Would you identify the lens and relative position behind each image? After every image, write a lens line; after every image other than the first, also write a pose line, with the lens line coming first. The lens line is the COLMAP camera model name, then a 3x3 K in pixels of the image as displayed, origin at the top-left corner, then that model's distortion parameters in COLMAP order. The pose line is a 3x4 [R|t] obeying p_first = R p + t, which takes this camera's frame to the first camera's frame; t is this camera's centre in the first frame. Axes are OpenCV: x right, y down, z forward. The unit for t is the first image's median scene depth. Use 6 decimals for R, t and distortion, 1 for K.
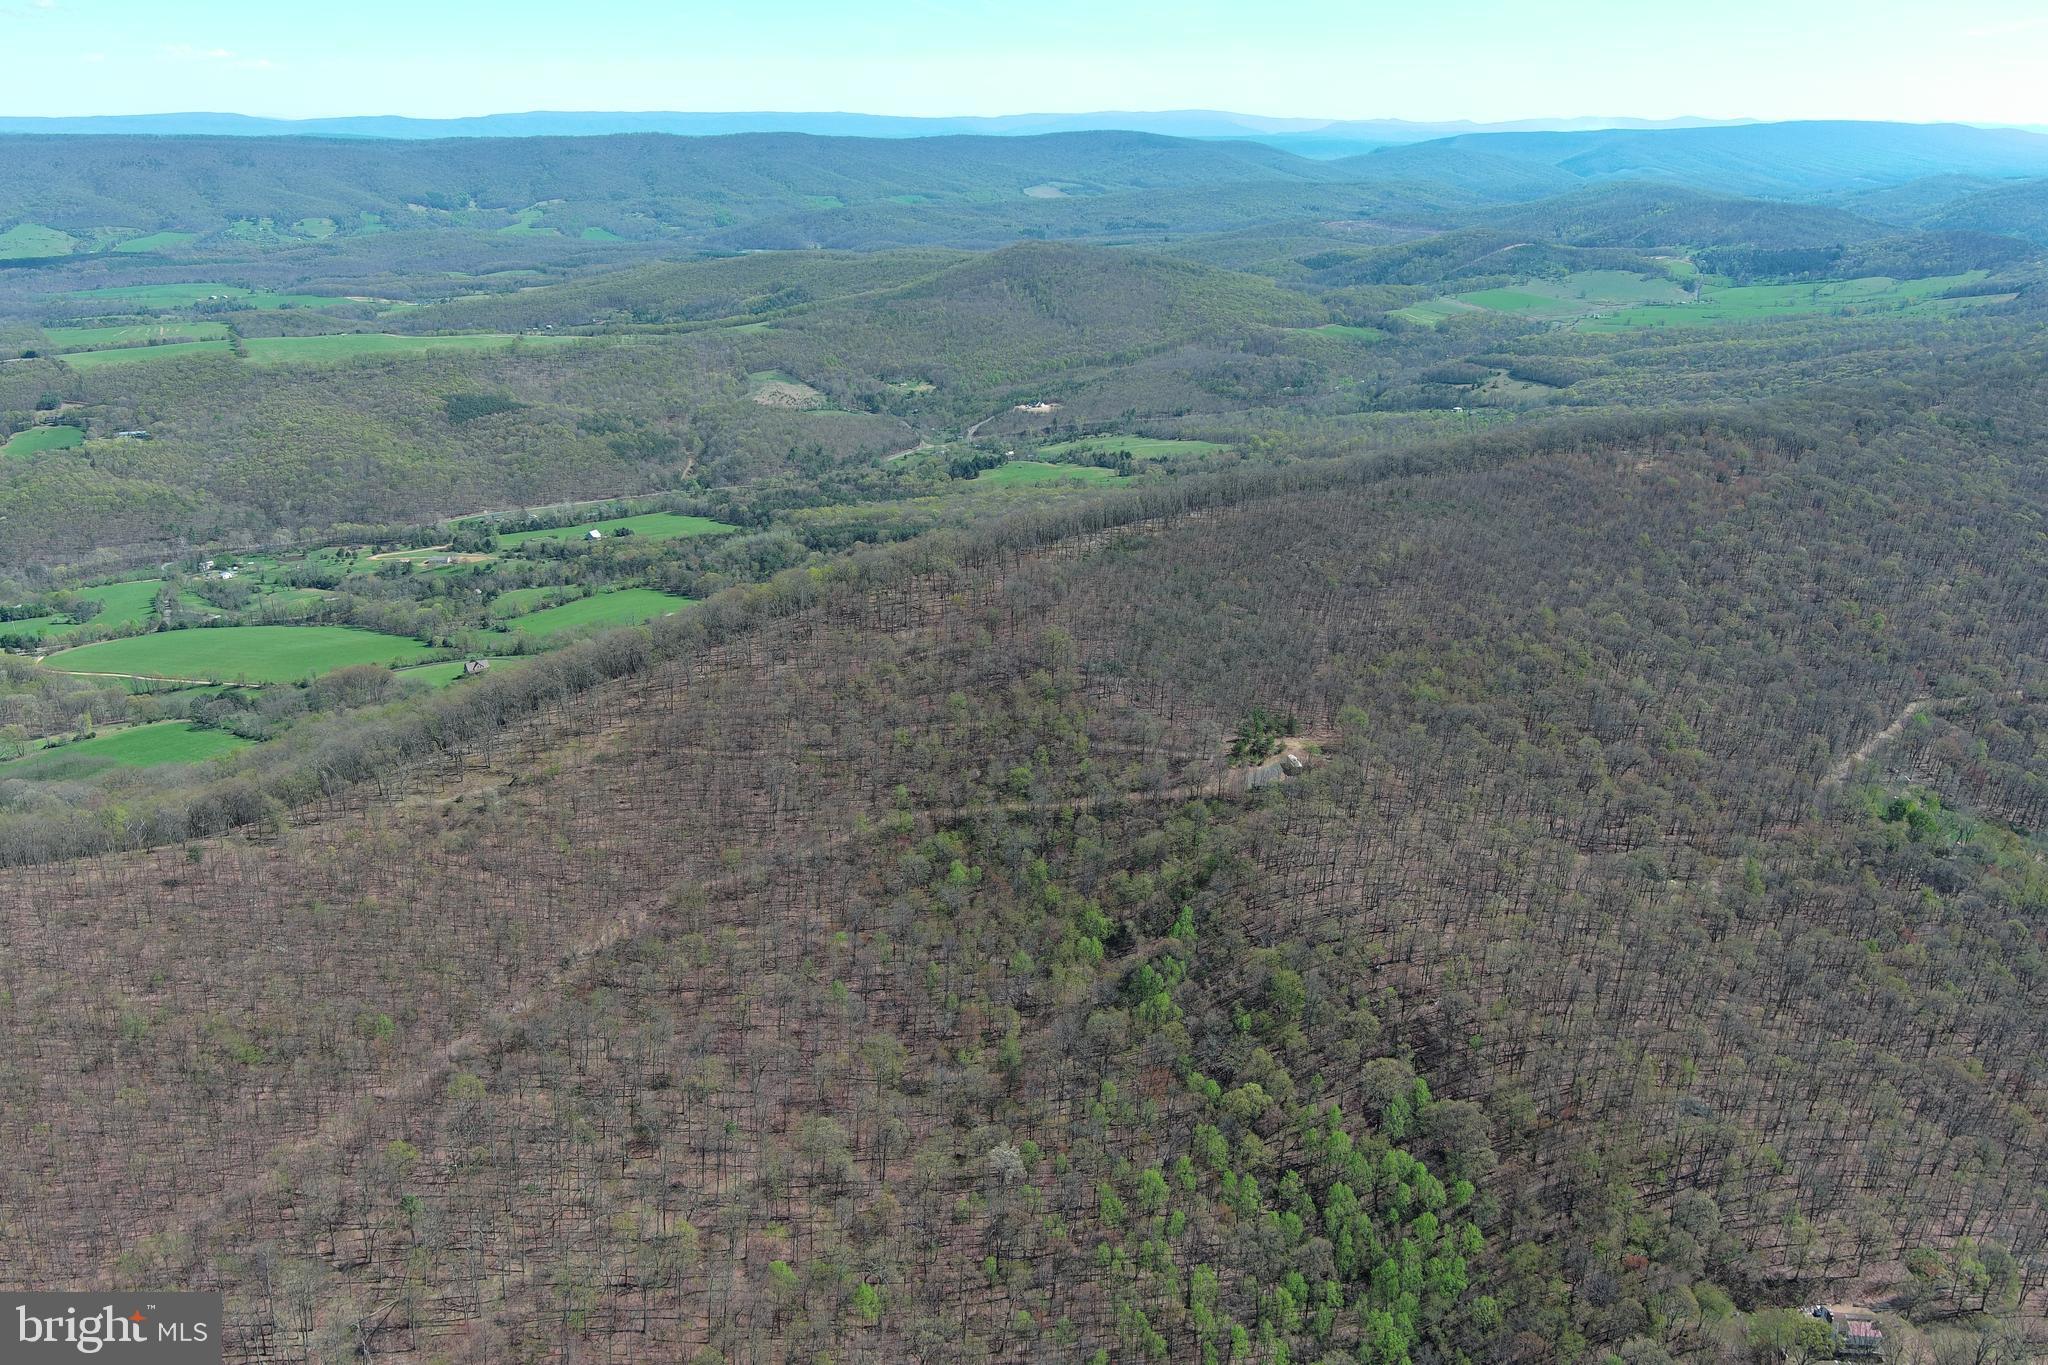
lens RADIAL K [[1586.0, 0, 1017.8], [0, 1586.0, 684.7], [0, 0, 1]] dist [0.024189, -0.019590]
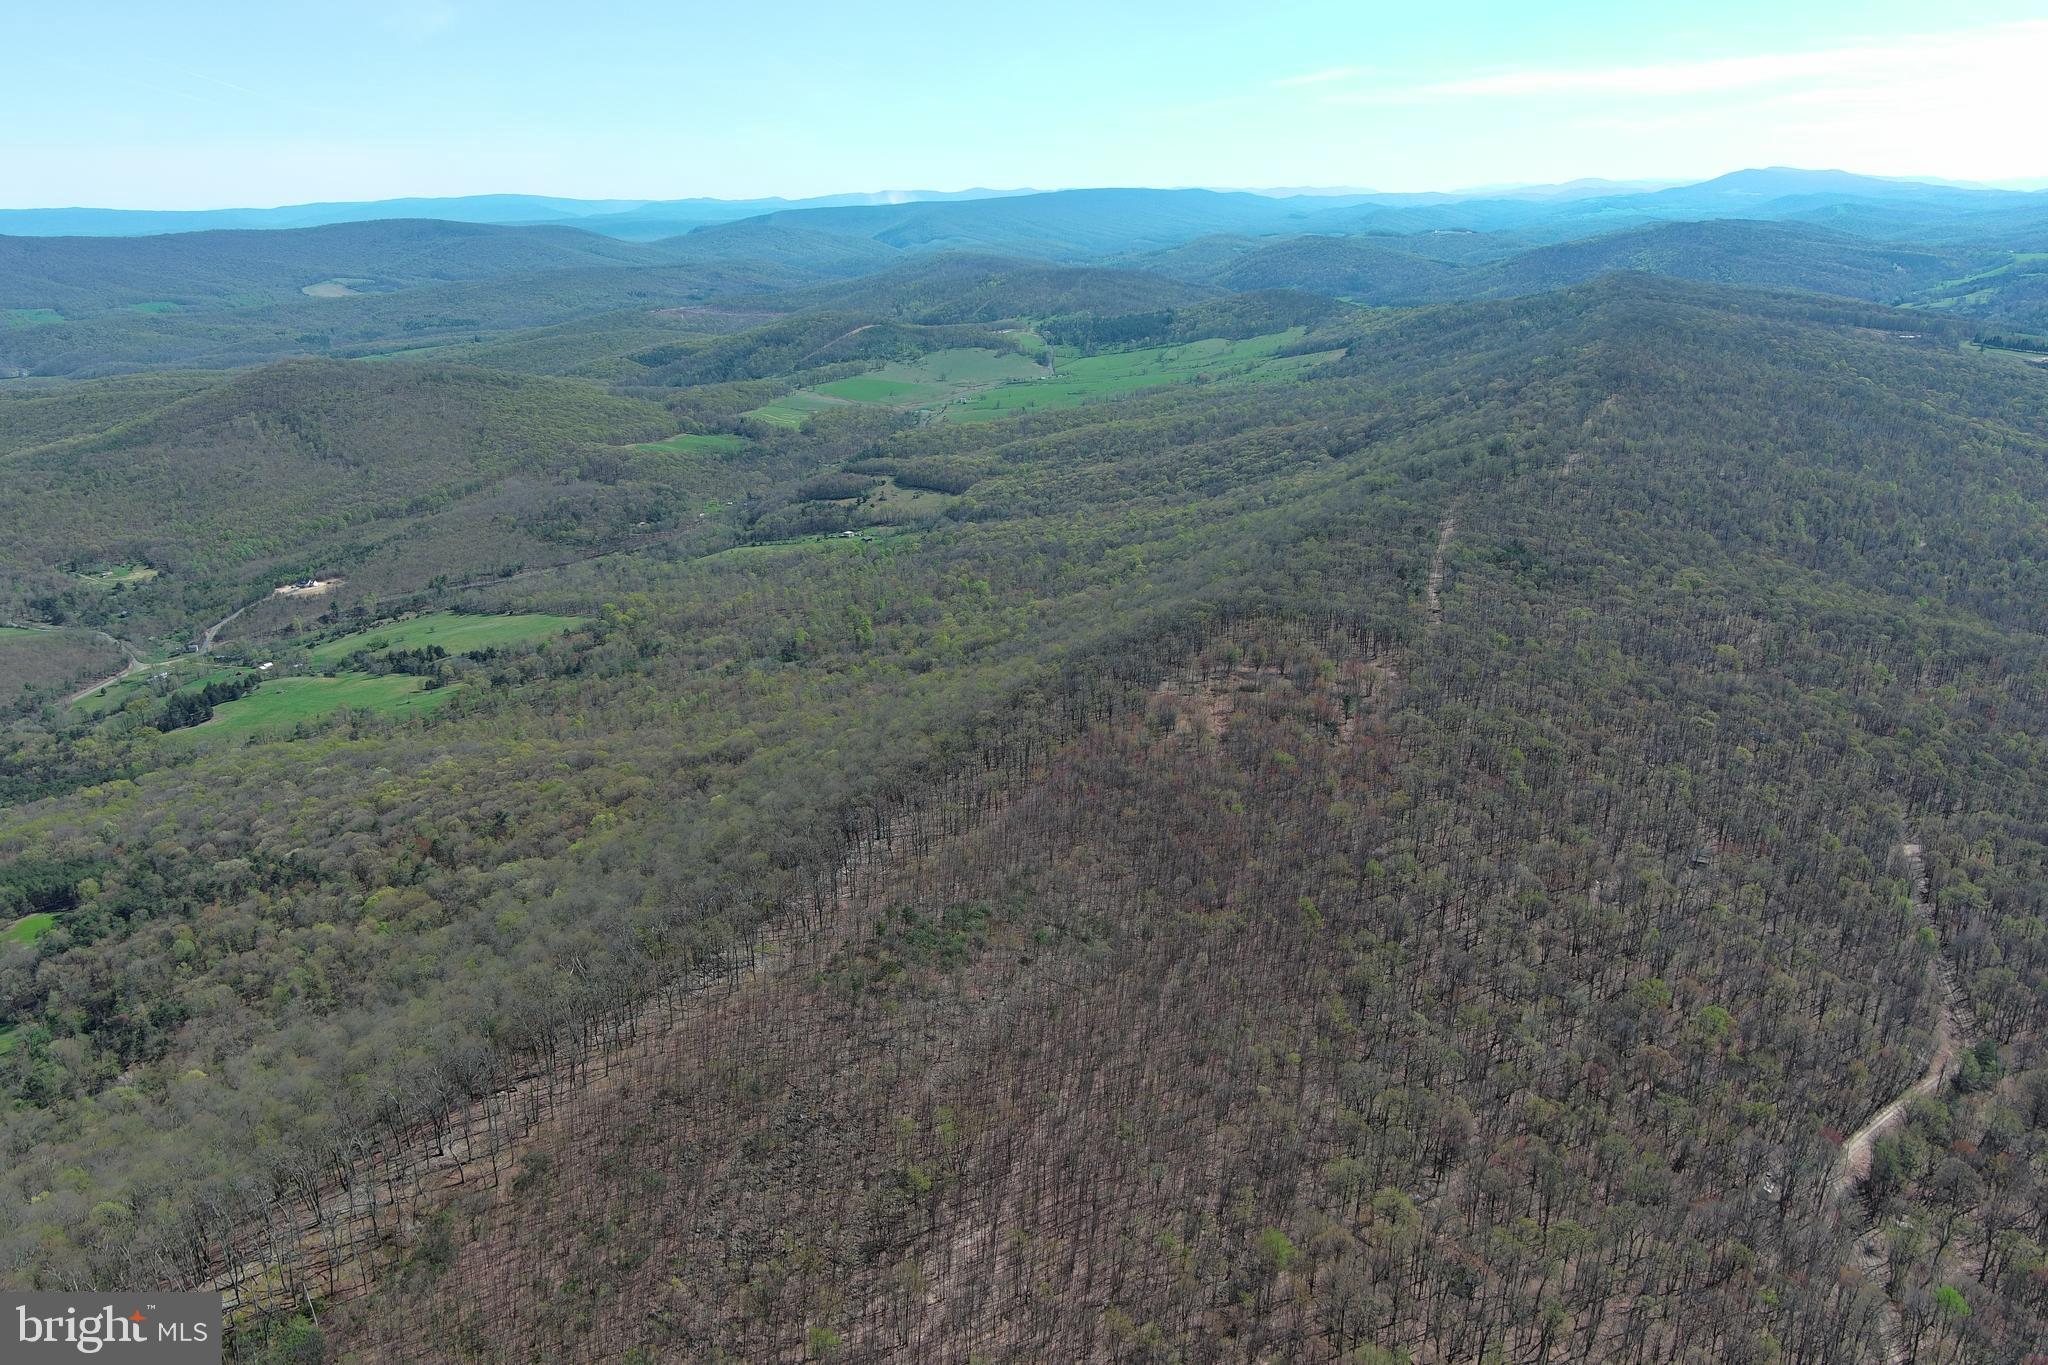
lens RADIAL K [[1586.0, 0, 1028.6], [0, 1586.0, 689.0], [0, 0, 1]] dist [0.024189, -0.019590]
pose [[0.916607, -0.145620, 0.372326, 0.028918], [0.161400, 0.986823, -0.011386, -0.050228], [-0.365762, 0.070530, 0.928032, 0.141582]]
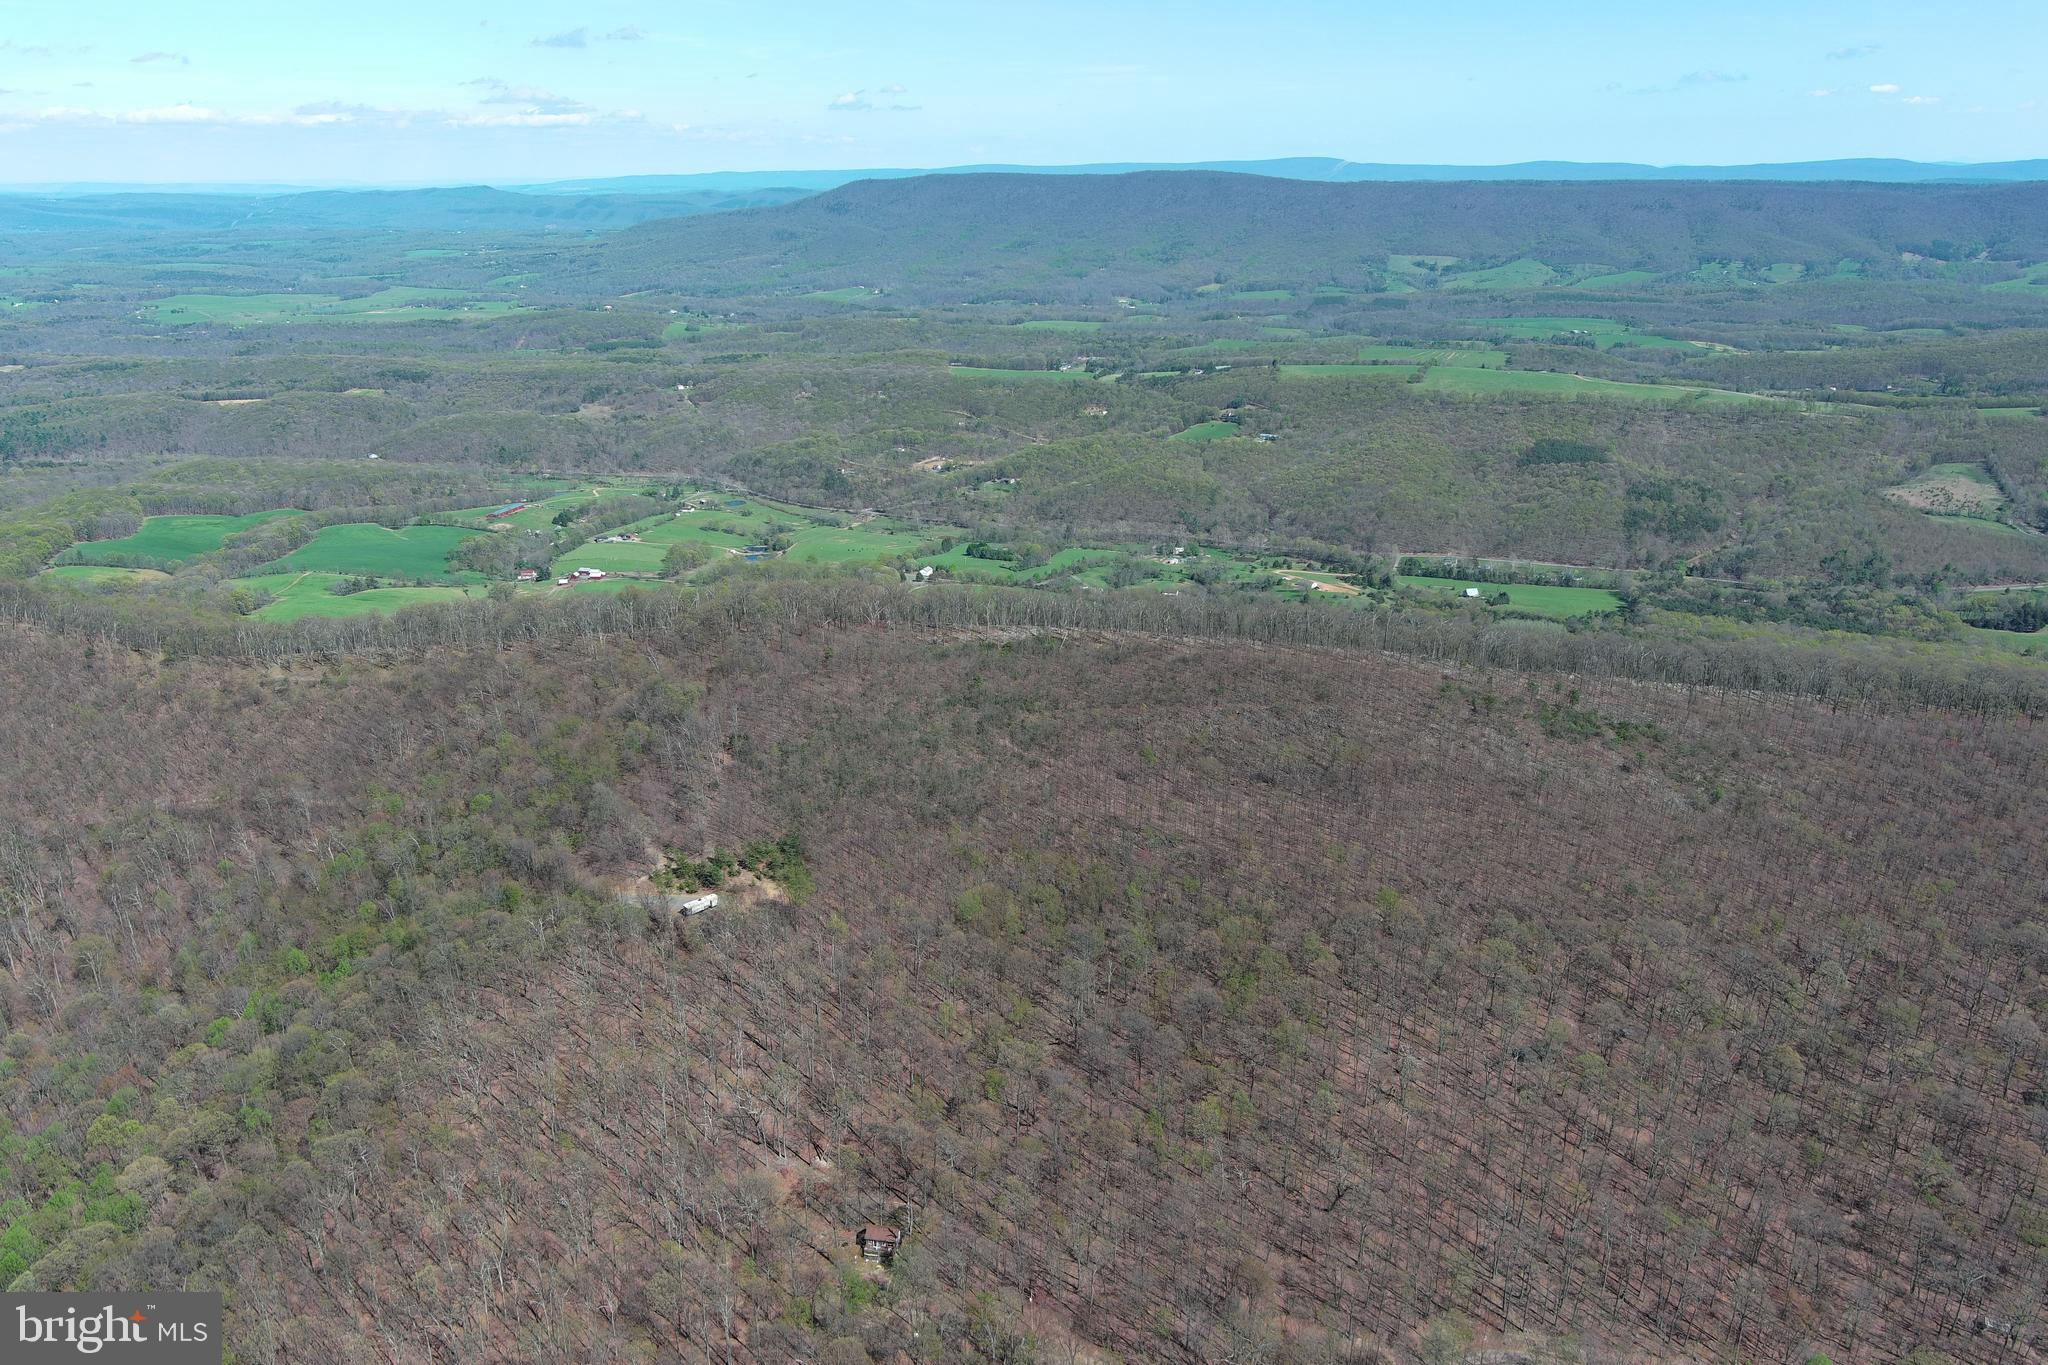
lens RADIAL K [[1586.0, 0, 1017.5], [0, 1586.0, 669.2], [0, 0, 1]] dist [0.024189, -0.019590]
pose [[0.595351, 0.239344, -0.766989, 0.171964], [-0.265762, 0.959529, 0.093137, -0.037140], [0.758240, 0.148387, 0.634865, 0.110421]]
